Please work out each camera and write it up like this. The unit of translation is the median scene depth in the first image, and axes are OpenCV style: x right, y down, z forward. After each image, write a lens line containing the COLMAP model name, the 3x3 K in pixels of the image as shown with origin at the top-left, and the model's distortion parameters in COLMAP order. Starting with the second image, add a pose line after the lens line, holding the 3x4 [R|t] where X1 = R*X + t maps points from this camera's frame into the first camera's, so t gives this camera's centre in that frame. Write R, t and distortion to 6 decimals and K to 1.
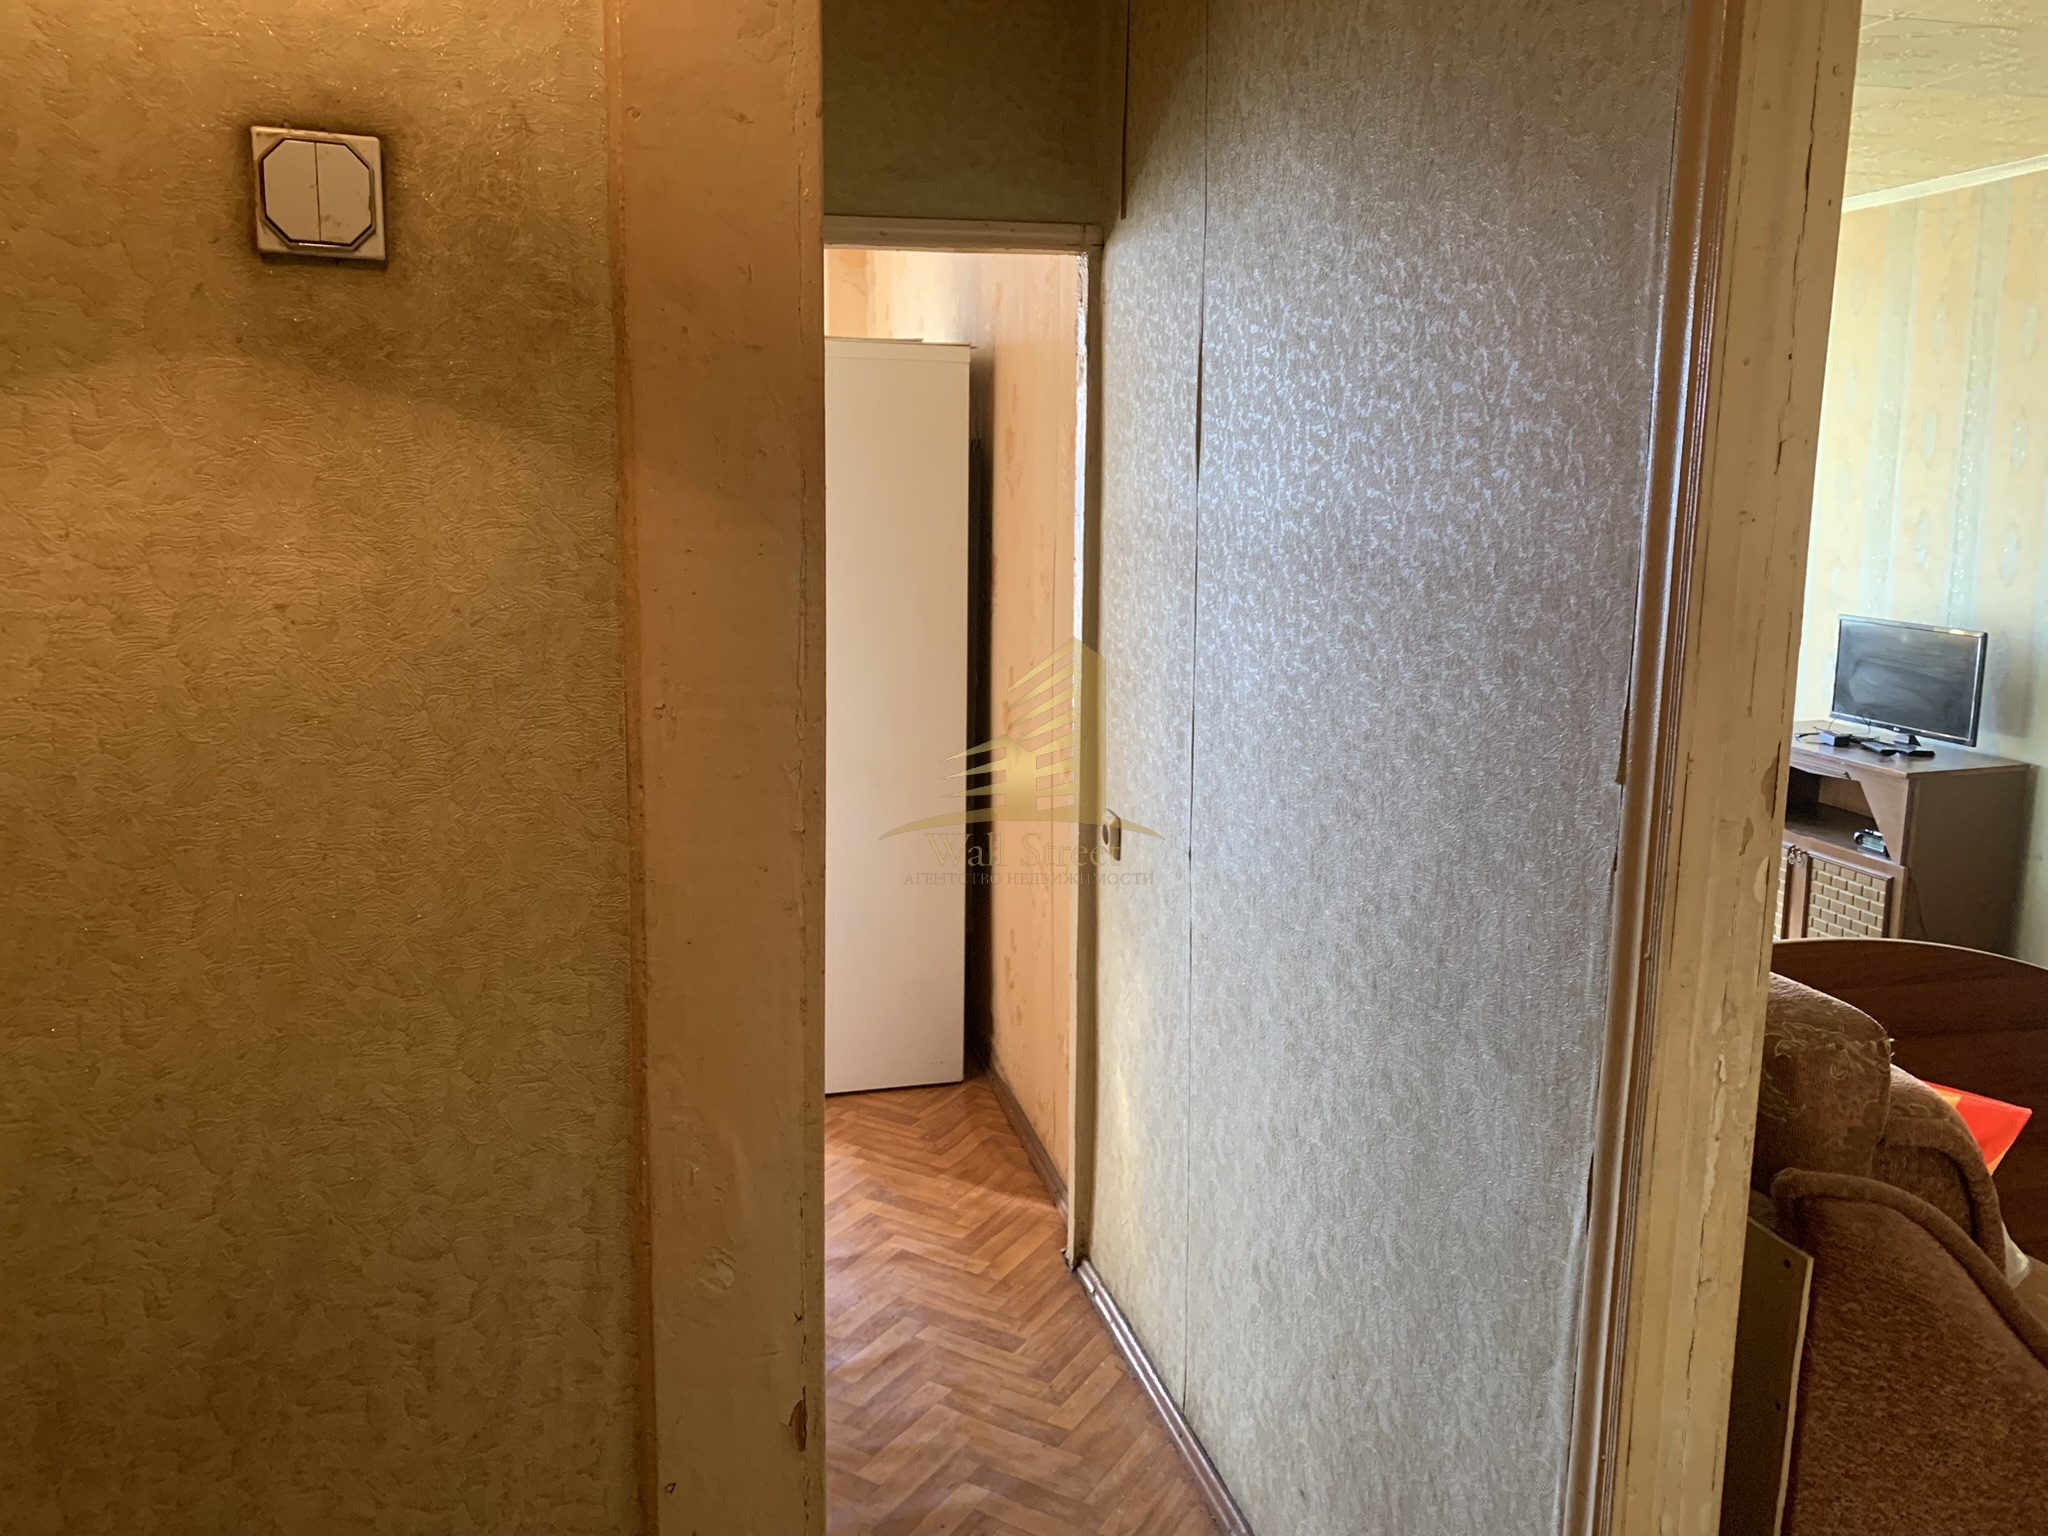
lens RADIAL K [[1545.3, 0, 1027.3], [0, 1545.3, 767.6], [0, 0, 1]] dist [0.011985, -0.021742]
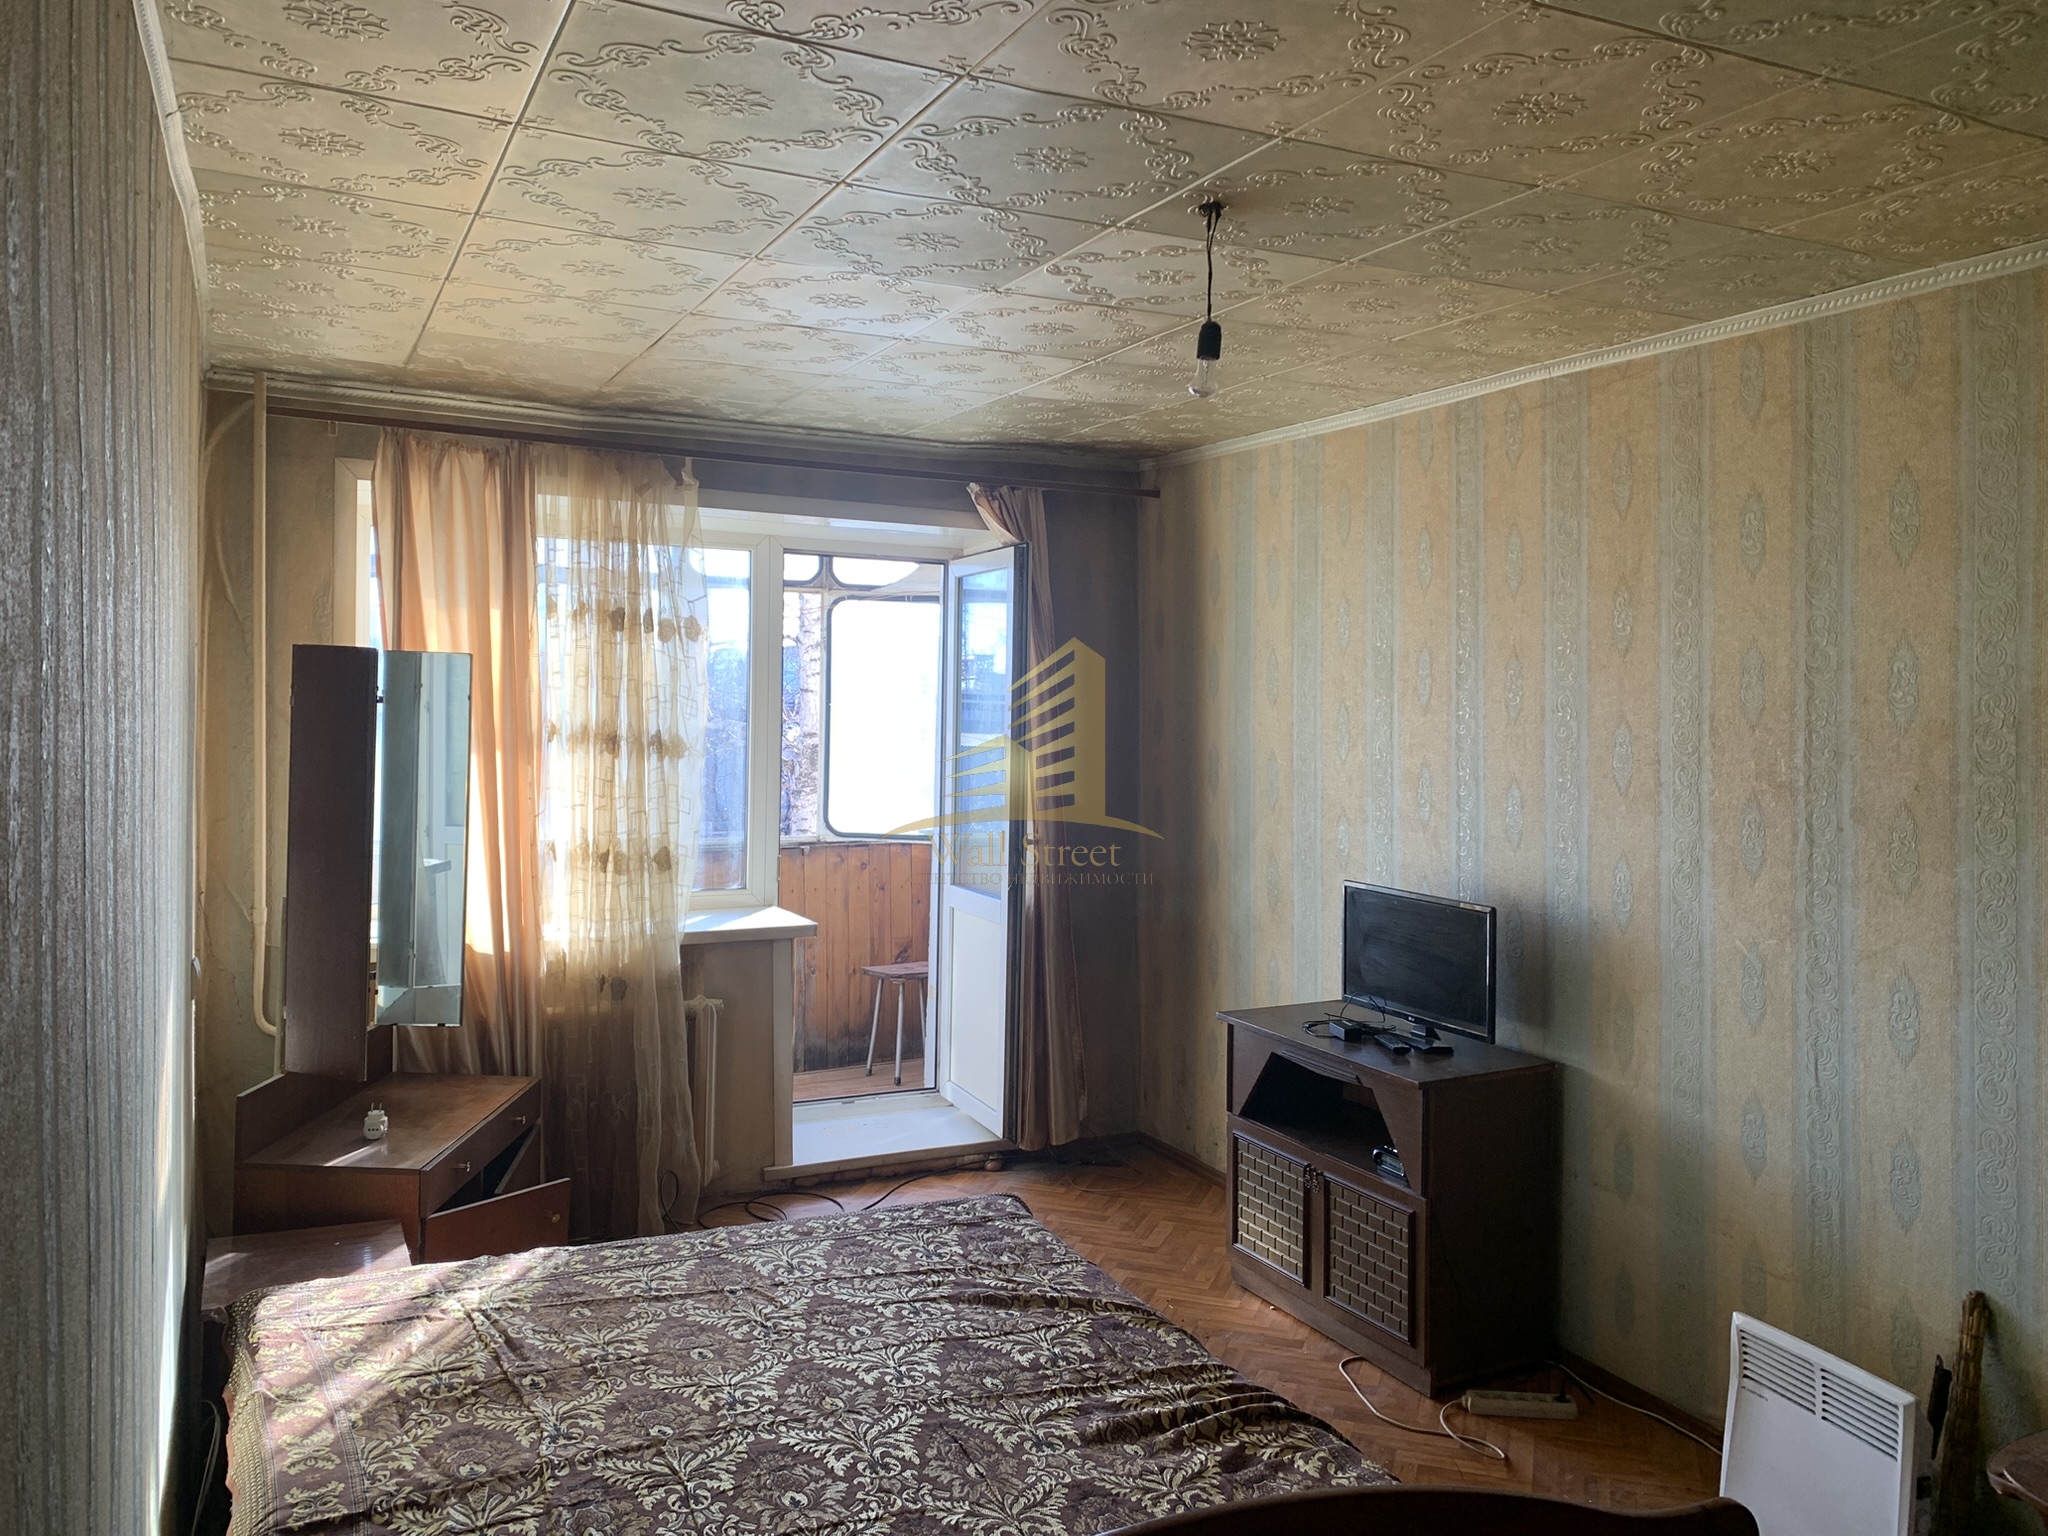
lens RADIAL K [[1545.3, 0, 1017.0], [0, 1545.3, 765.8], [0, 0, 1]] dist [0.011985, -0.021742]
pose [[0.975009, -0.002856, 0.222148, 0.168775], [0.035011, 0.989399, -0.140942, -0.051077], [-0.219390, 0.145197, 0.964772, 0.218803]]
